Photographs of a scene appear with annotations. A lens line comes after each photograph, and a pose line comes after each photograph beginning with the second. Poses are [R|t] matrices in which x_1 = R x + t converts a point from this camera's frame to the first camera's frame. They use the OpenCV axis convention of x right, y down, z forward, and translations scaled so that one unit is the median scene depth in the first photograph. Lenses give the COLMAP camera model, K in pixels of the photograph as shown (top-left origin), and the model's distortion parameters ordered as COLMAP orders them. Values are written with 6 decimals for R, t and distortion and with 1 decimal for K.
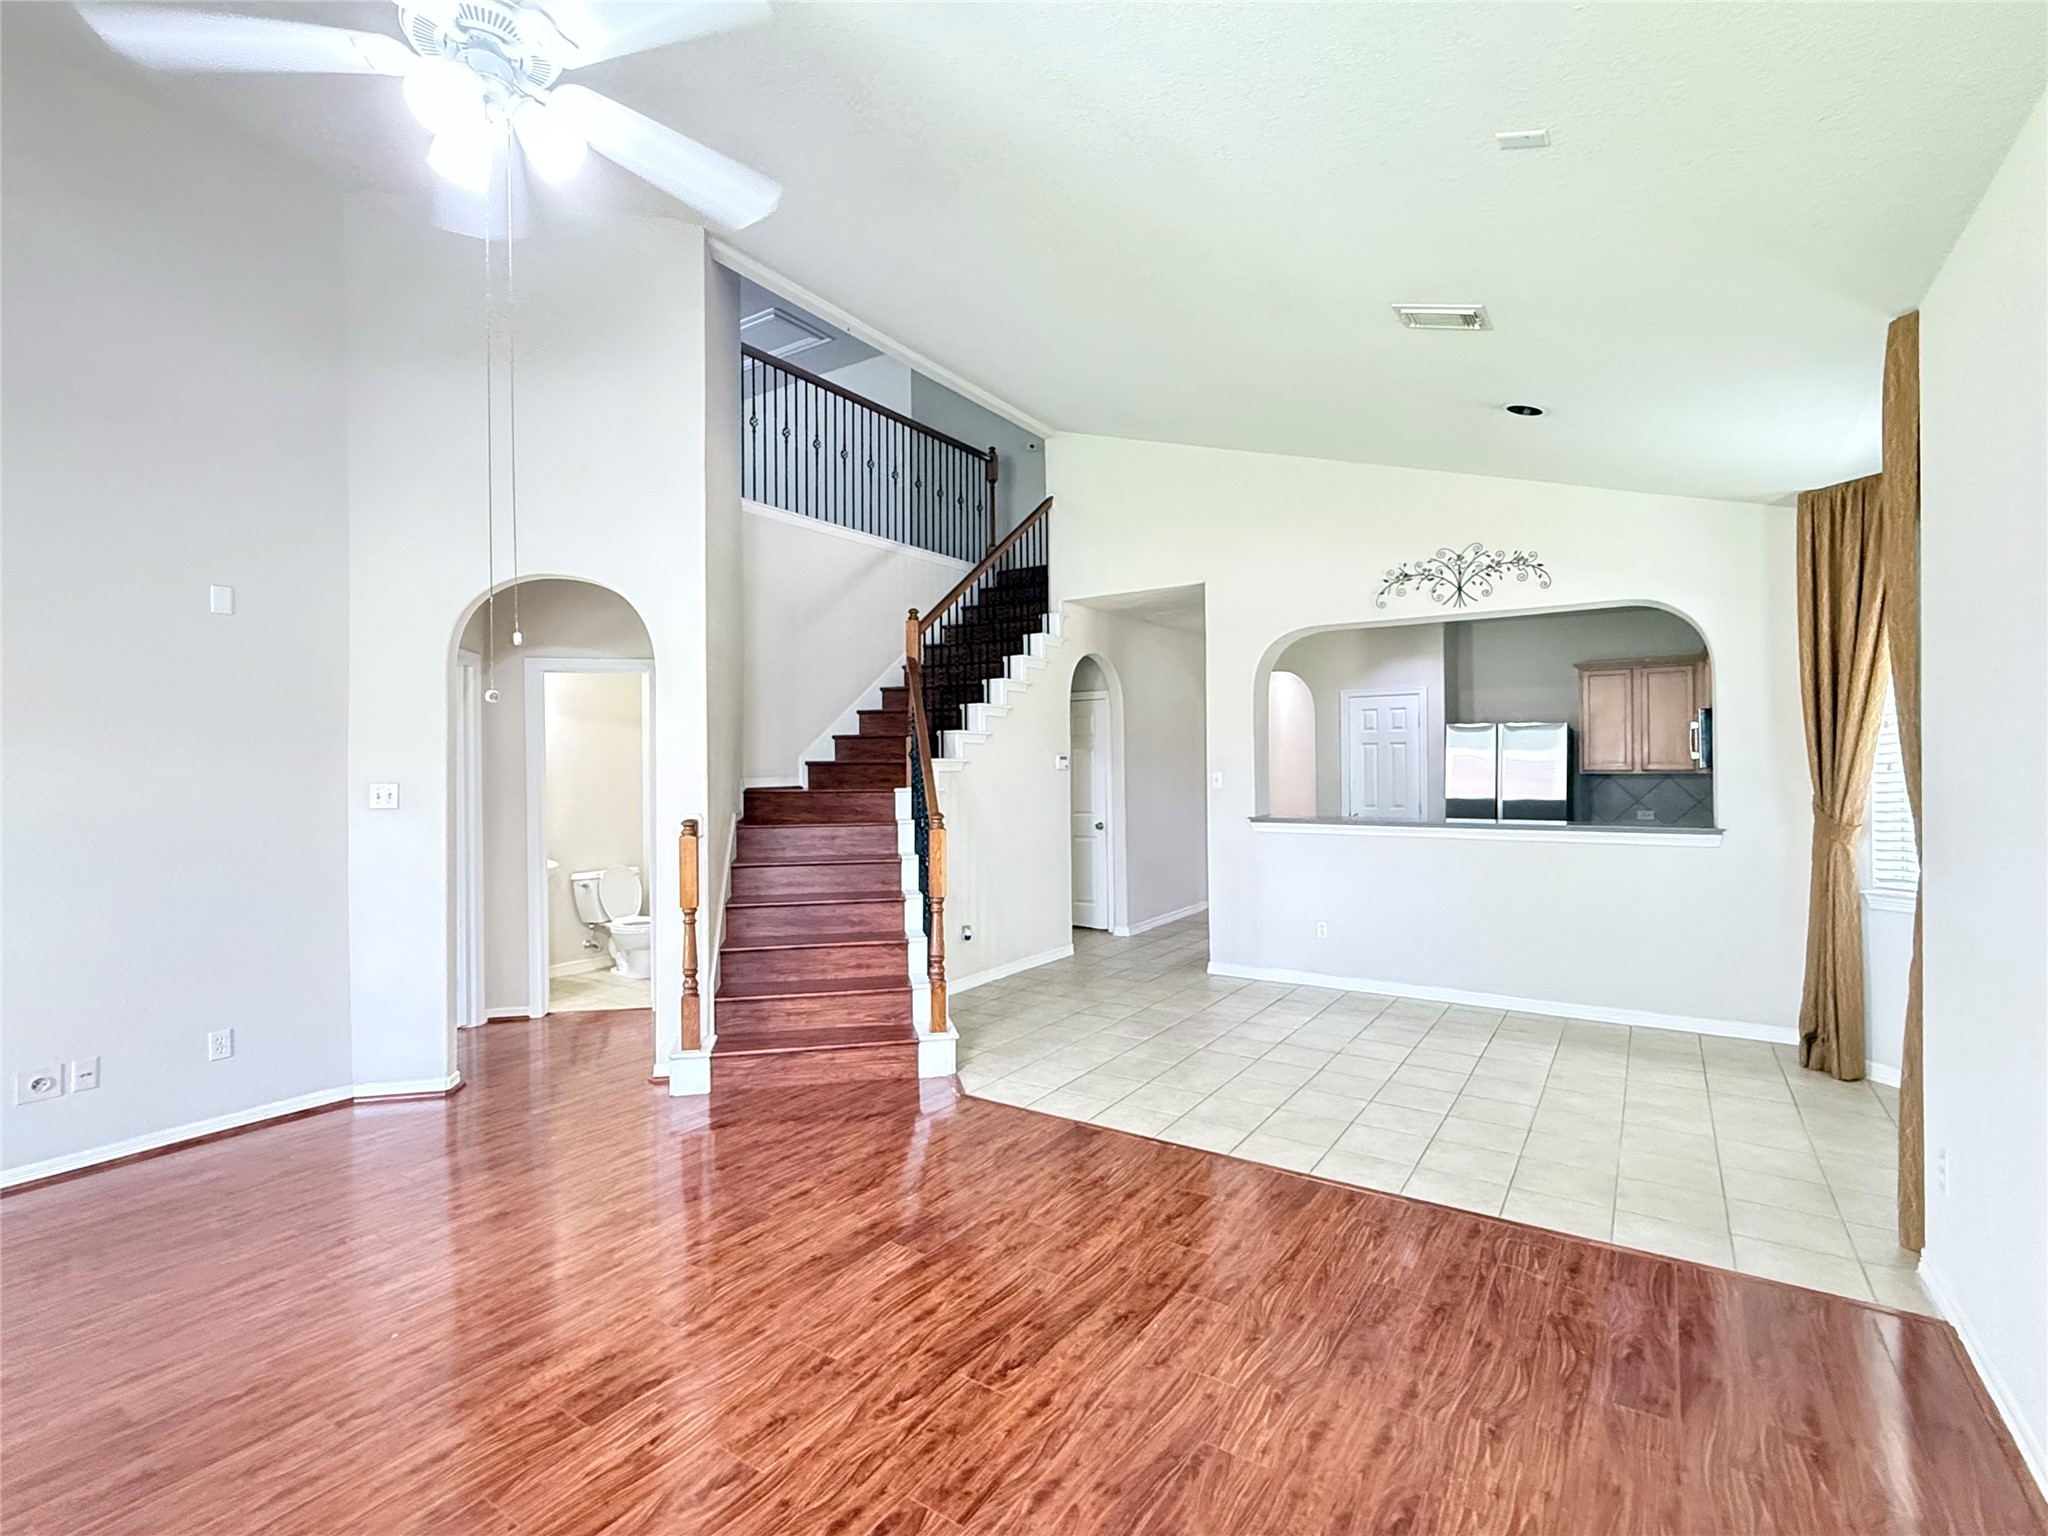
lens RADIAL K [[970.8, 0, 1025.5], [0, 970.8, 767.6], [0, 0, 1]] dist [0.000005, 0.000184]
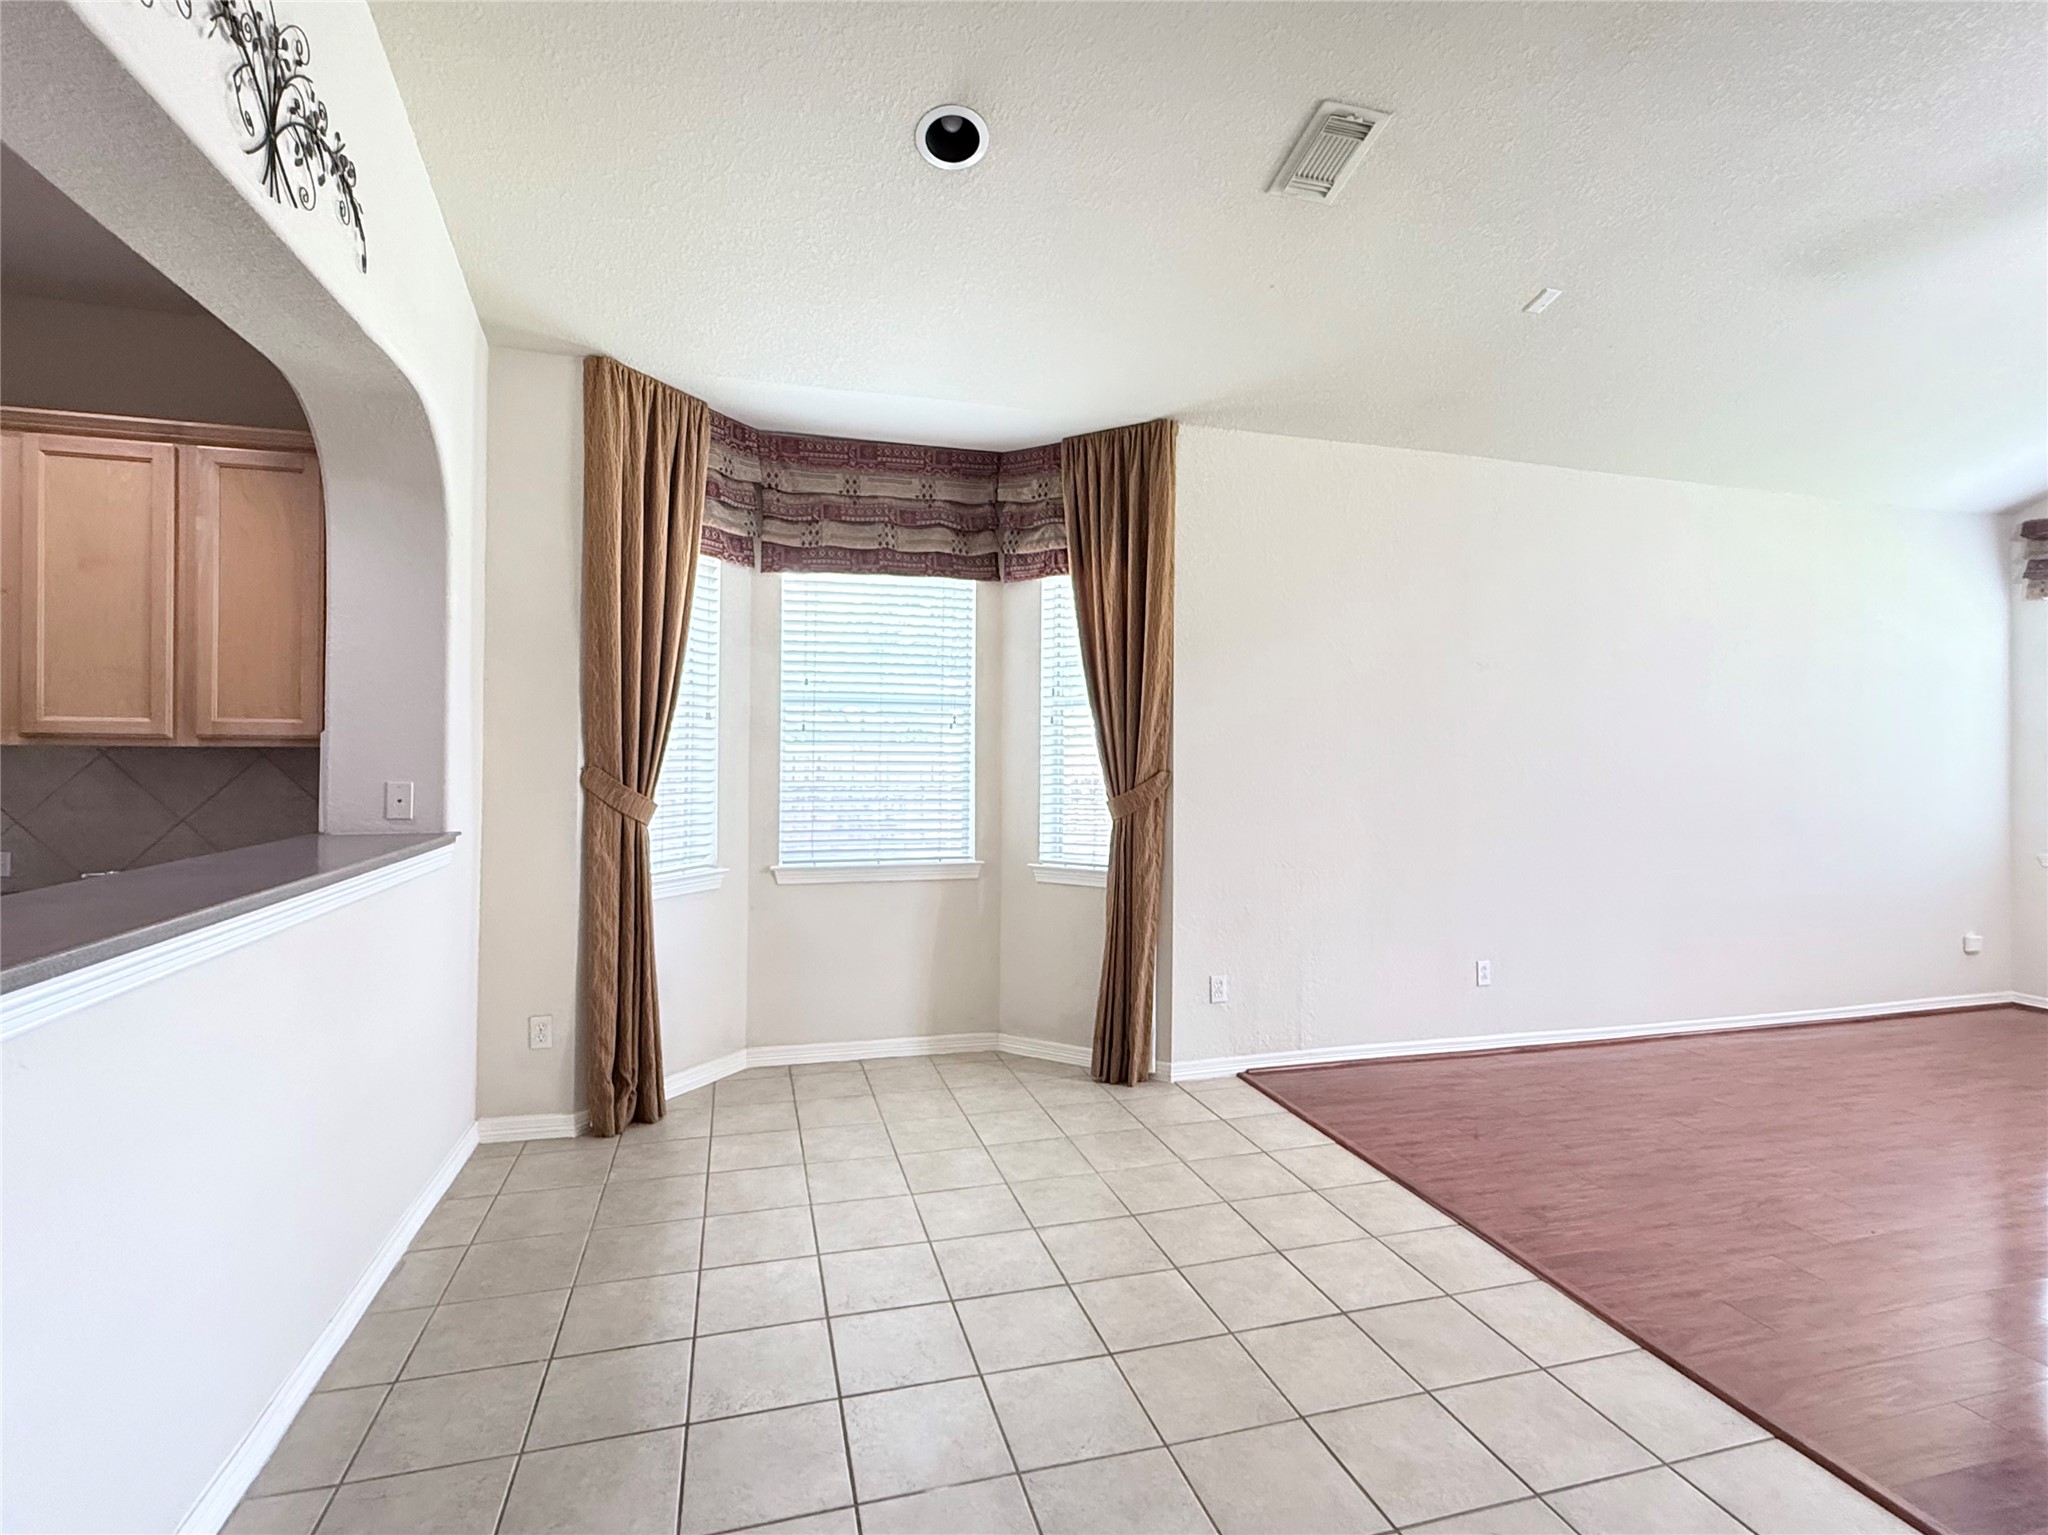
lens RADIAL K [[970.8, 0, 1023.7], [0, 970.8, 750.6], [0, 0, 1]] dist [0.000005, 0.000184]
pose [[-0.748295, -0.008117, 0.663317, 0.083787], [-0.007064, 0.999966, 0.004267, 0.006375], [-0.663329, -0.001492, -0.748326, 1.675370]]
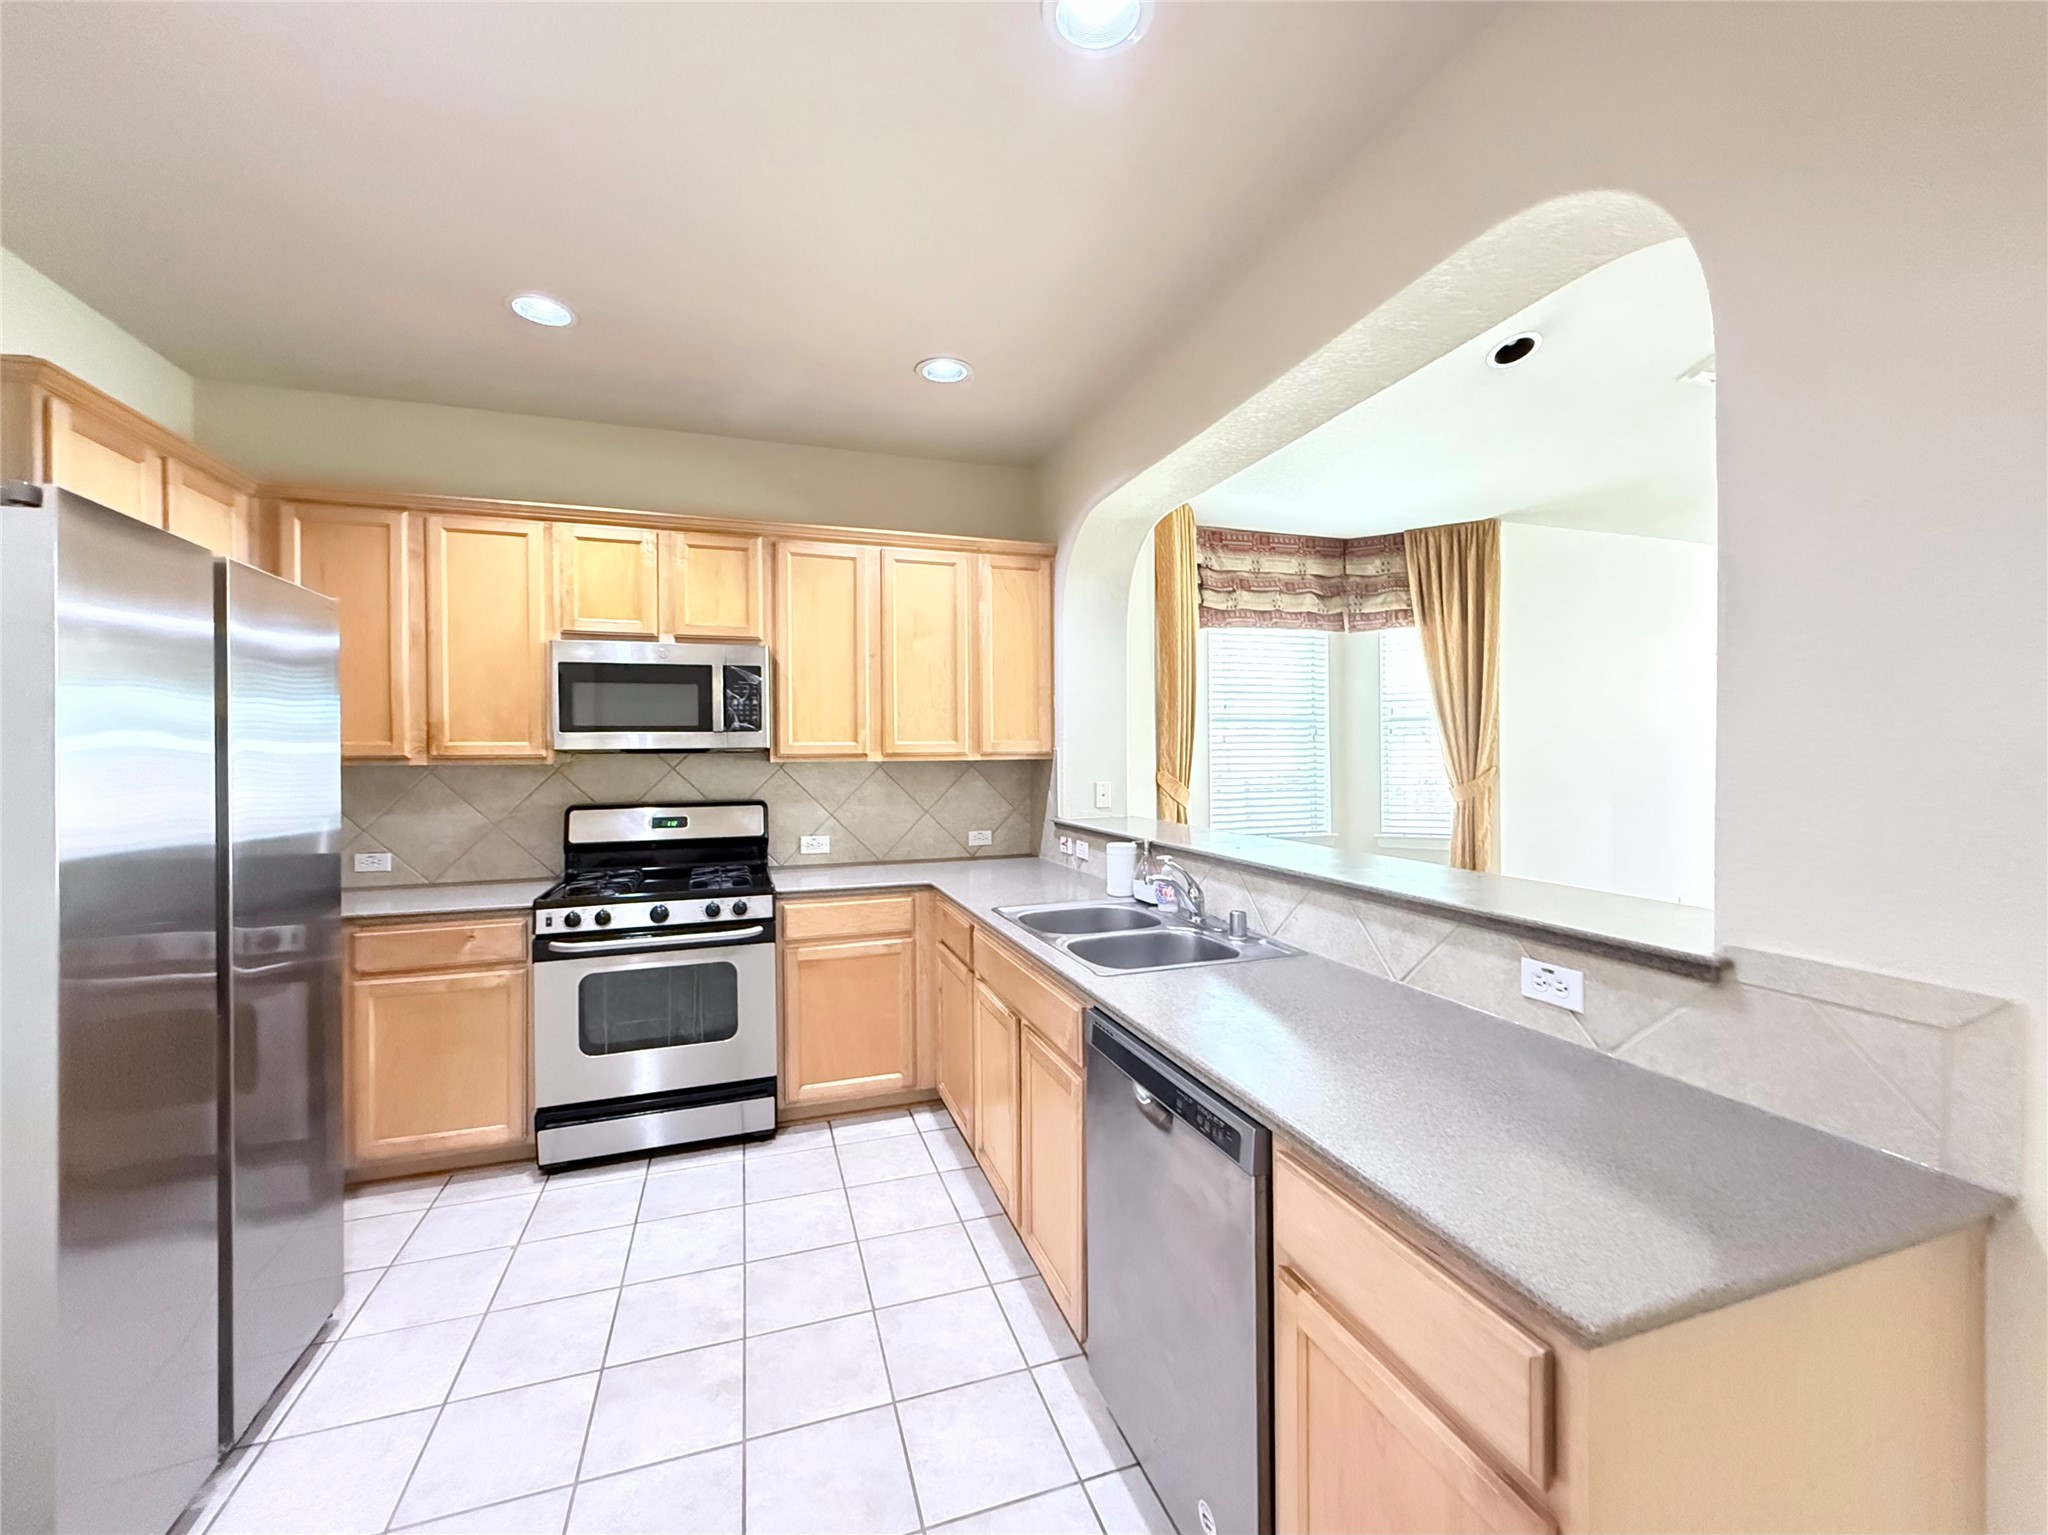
lens RADIAL K [[831.0, 0, 1008.4], [0, 831.0, 753.8], [0, 0, 1]] dist [-0.002843, 0.000876]
pose [[-0.780732, 0.007975, 0.624815, 0.454547], [0.011784, 0.999929, 0.001962, 0.001943], [-0.624755, 0.008895, -0.780770, 2.249812]]
